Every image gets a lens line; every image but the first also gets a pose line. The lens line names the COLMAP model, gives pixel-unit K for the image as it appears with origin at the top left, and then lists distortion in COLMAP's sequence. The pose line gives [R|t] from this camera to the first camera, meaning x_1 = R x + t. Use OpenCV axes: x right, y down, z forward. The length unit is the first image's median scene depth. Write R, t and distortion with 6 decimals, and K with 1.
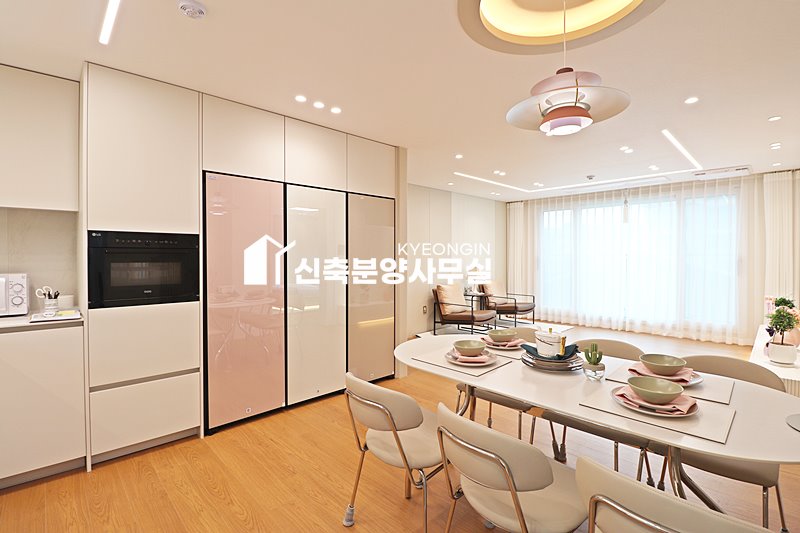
lens RADIAL K [[374.7, 0, 400.7], [0, 374.7, 259.9], [0, 0, 1]] dist [-0.002037, -0.010479]
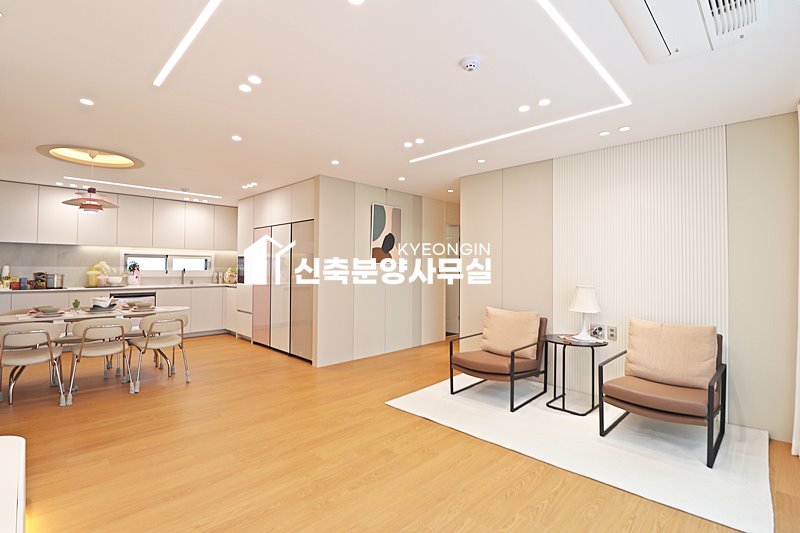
lens RADIAL K [[374.7, 0, 400.7], [0, 374.7, 259.9], [0, 0, 1]] dist [-0.002037, -0.010479]
pose [[0.015453, -0.019046, -0.999699, 0.806231], [-0.011367, 0.999751, -0.019222, -0.006149], [0.999816, 0.011661, 0.015233, 0.834823]]
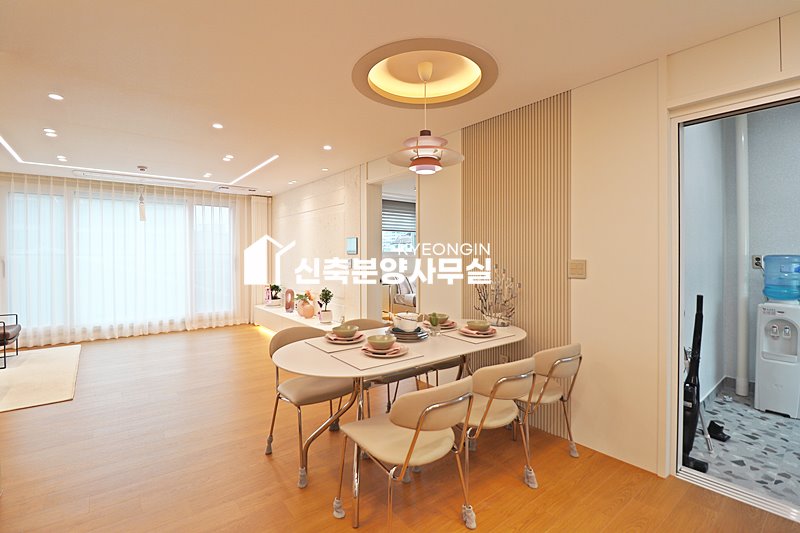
lens RADIAL K [[374.7, 0, 400.7], [0, 374.7, 259.9], [0, 0, 1]] dist [-0.002037, -0.010479]
pose [[0.098422, -0.012191, 0.995070, -0.289961], [0.009093, 0.999894, 0.011350, -0.005039], [-0.995103, 0.007932, 0.098523, 0.270631]]
